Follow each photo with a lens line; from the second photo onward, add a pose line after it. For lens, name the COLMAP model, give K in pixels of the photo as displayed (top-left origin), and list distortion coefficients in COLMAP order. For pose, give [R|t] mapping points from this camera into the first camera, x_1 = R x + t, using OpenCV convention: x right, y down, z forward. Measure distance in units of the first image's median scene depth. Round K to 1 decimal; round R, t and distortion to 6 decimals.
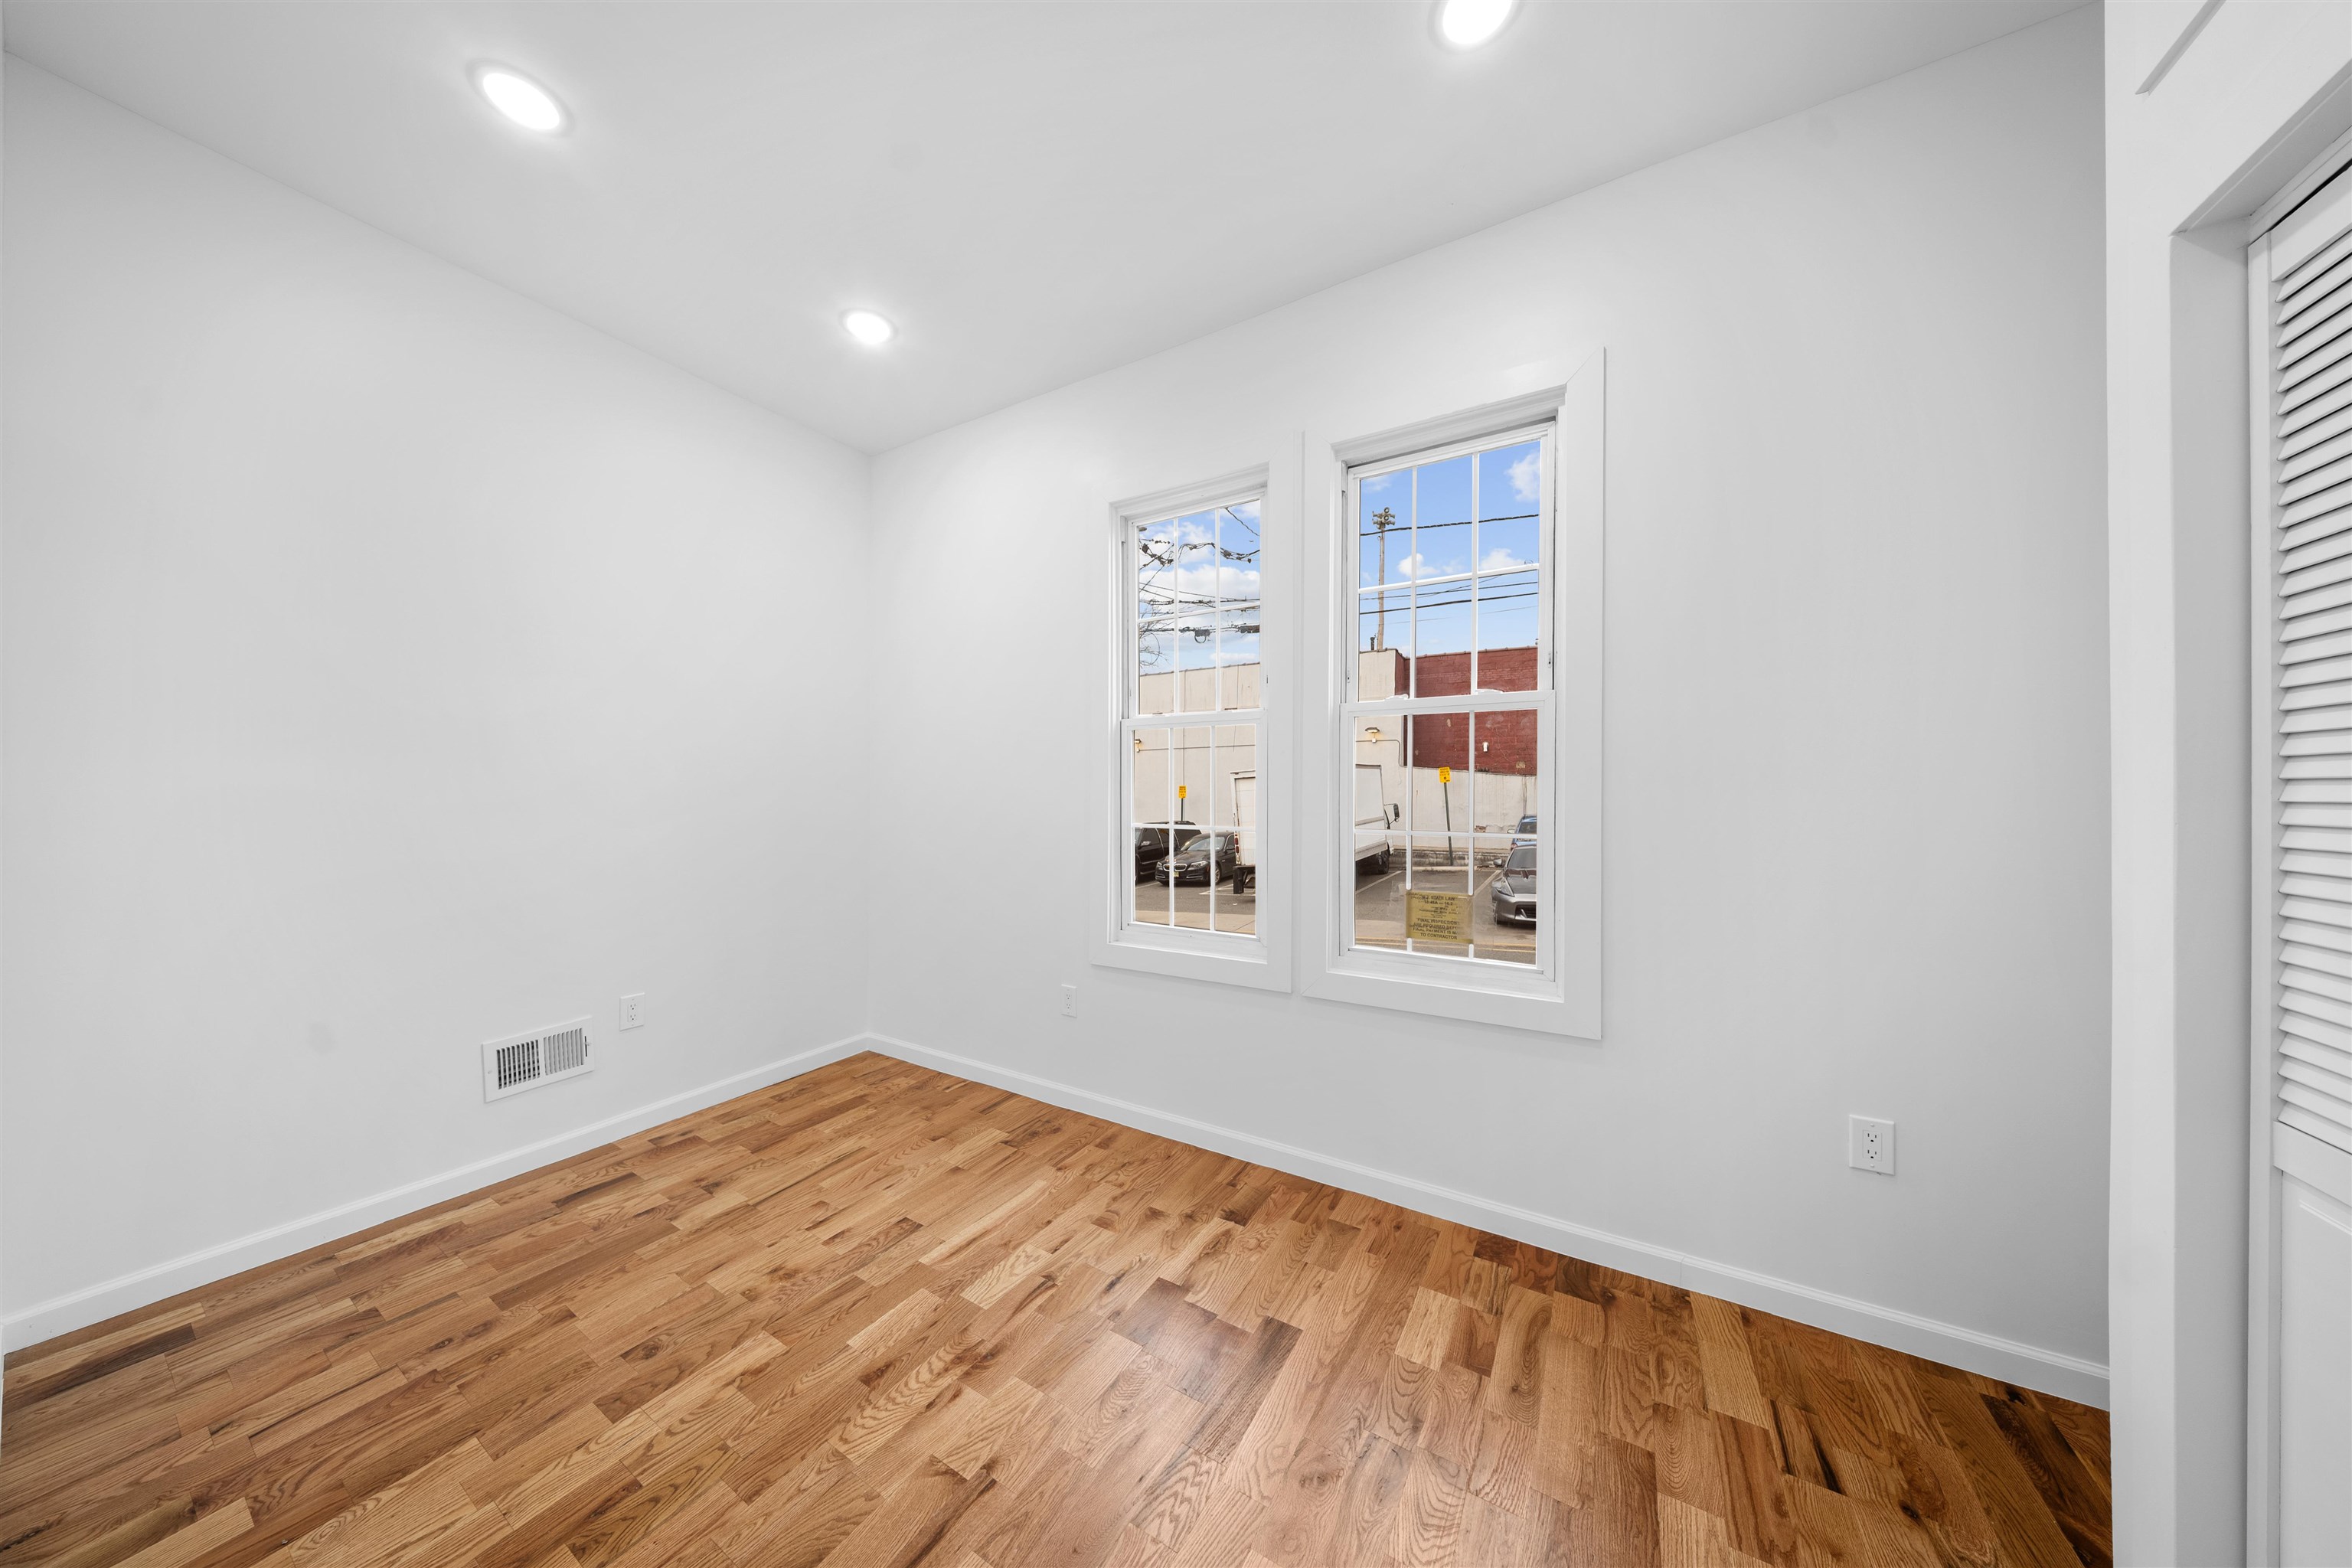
lens RADIAL K [[696.3, 0, 1165.2], [0, 696.3, 785.0], [0, 0, 1]] dist [0.000539, -0.001683]
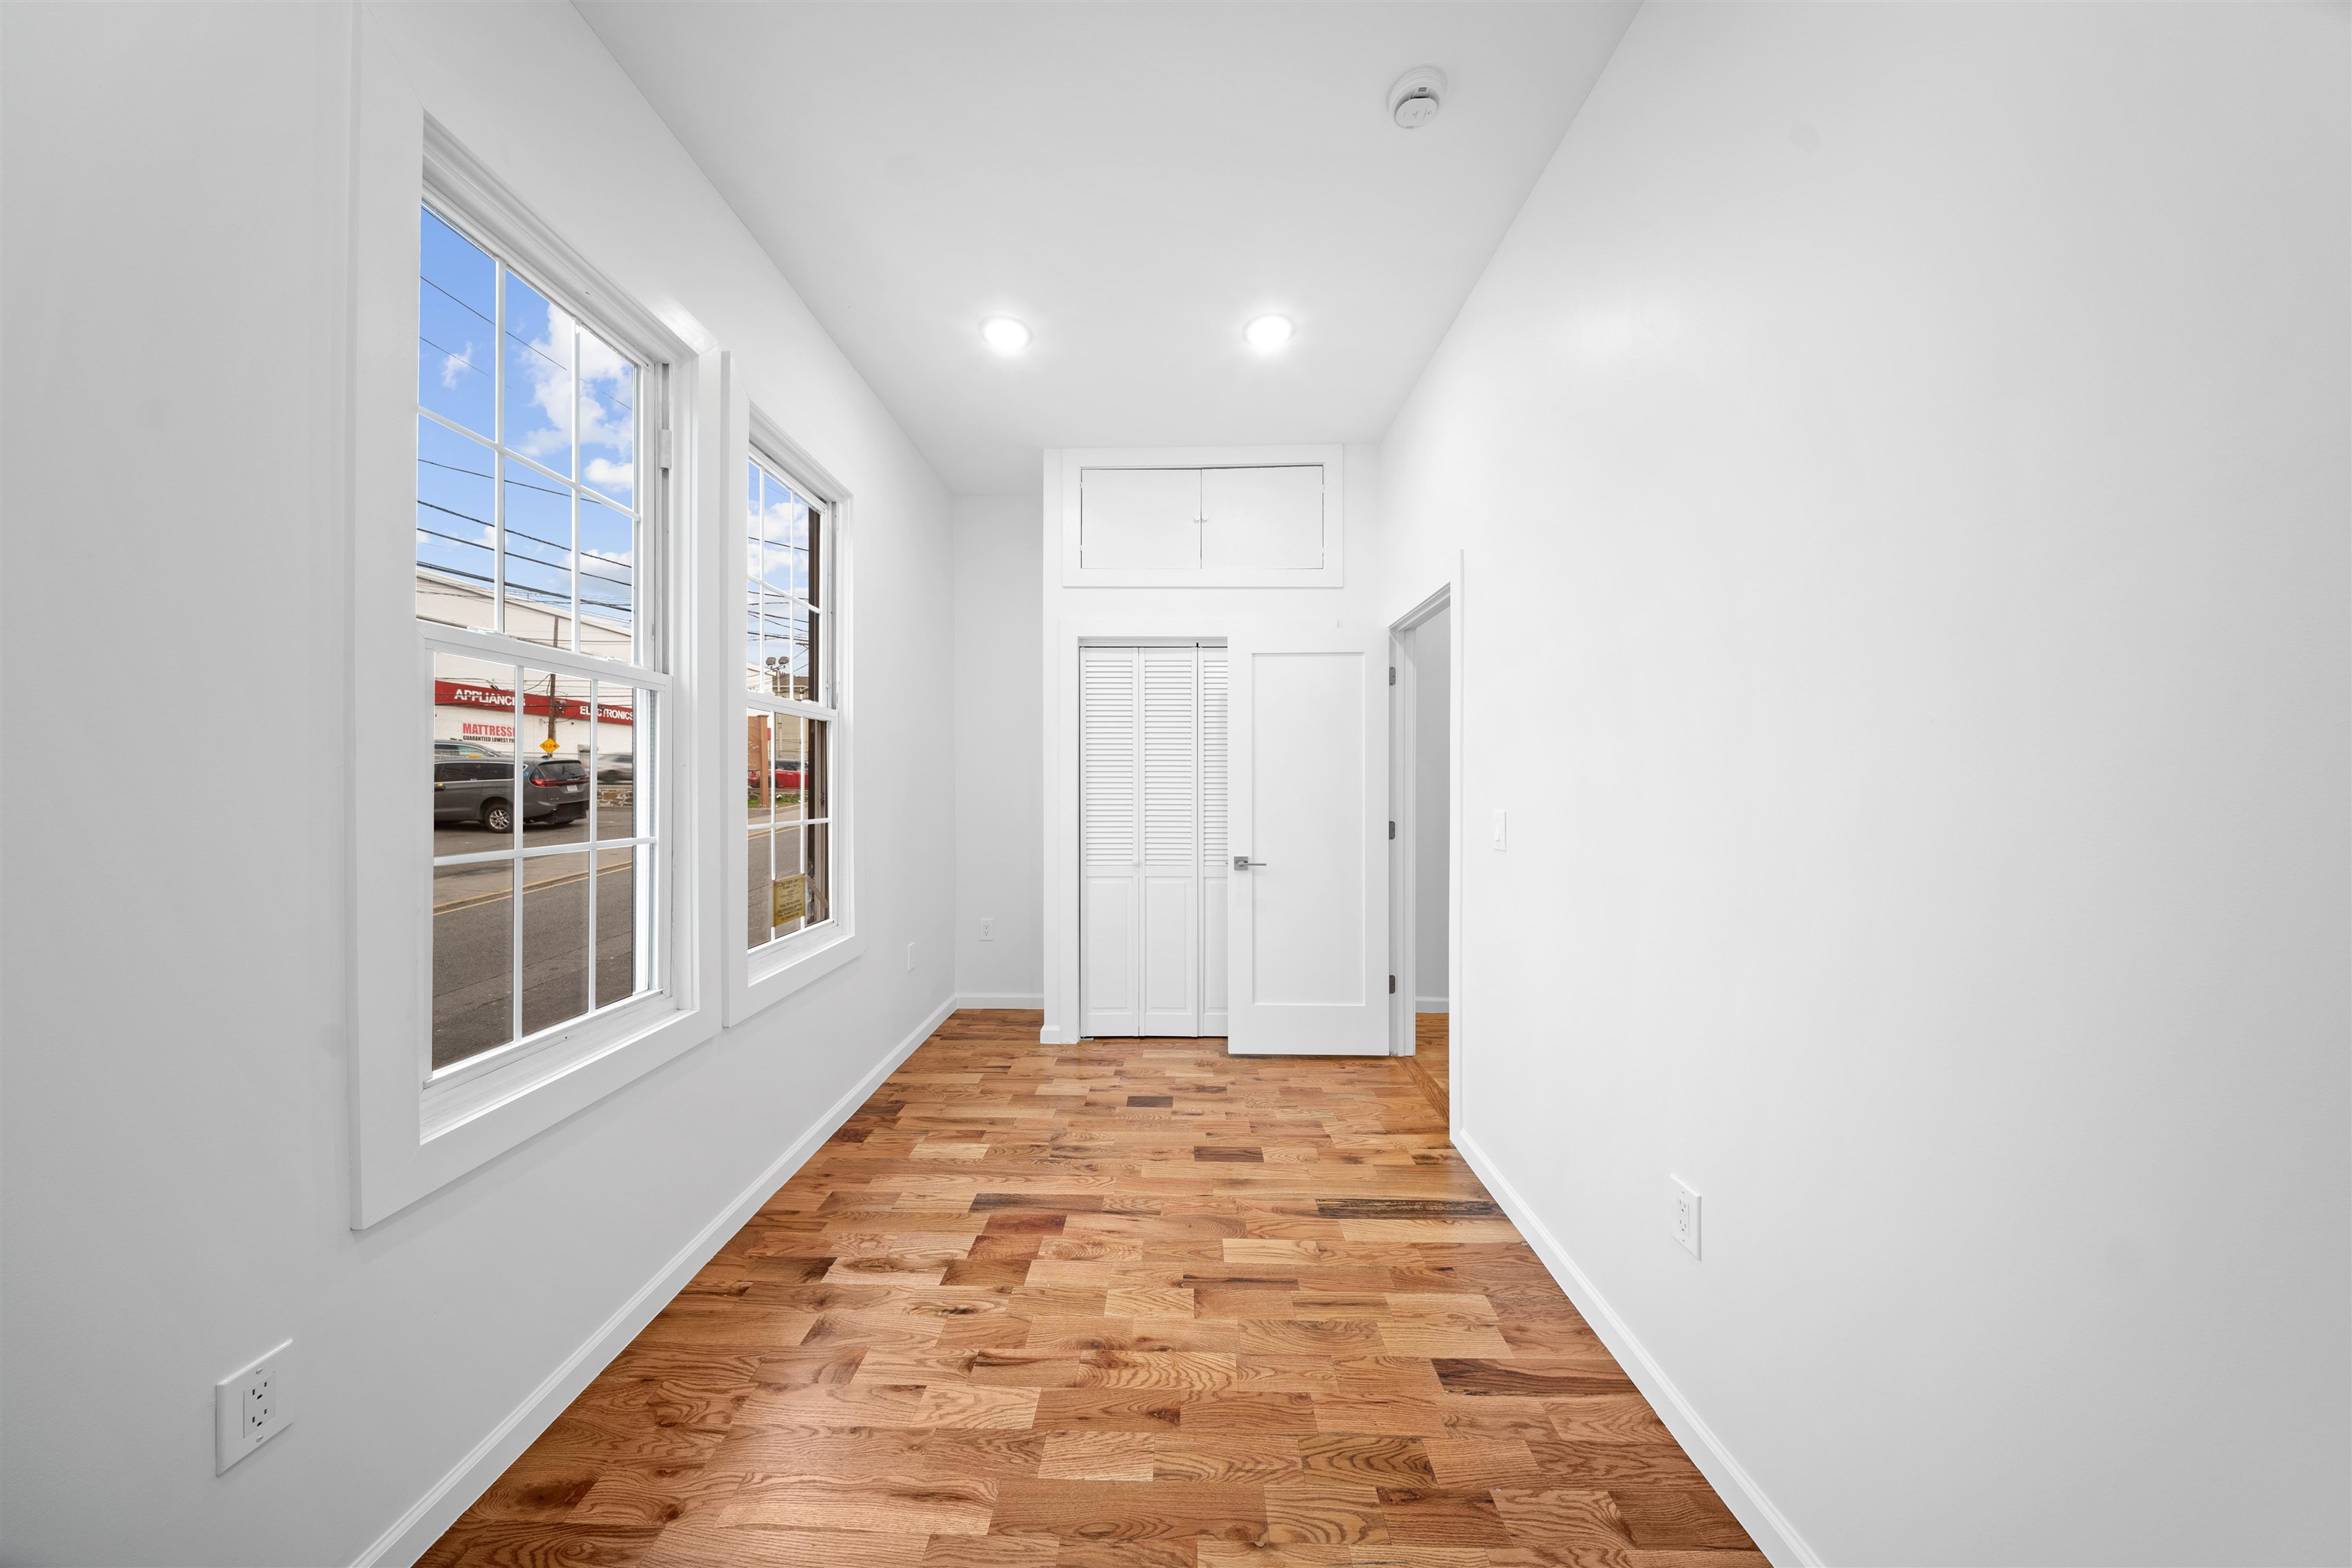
lens RADIAL K [[696.3, 0, 1165.2], [0, 696.3, 785.0], [0, 0, 1]] dist [0.000539, -0.001683]
pose [[-0.496406, -0.002671, 0.868086, -1.173889], [-0.003669, 0.999993, 0.000979, 0.006617], [-0.868083, -0.002699, -0.496412, 1.409995]]
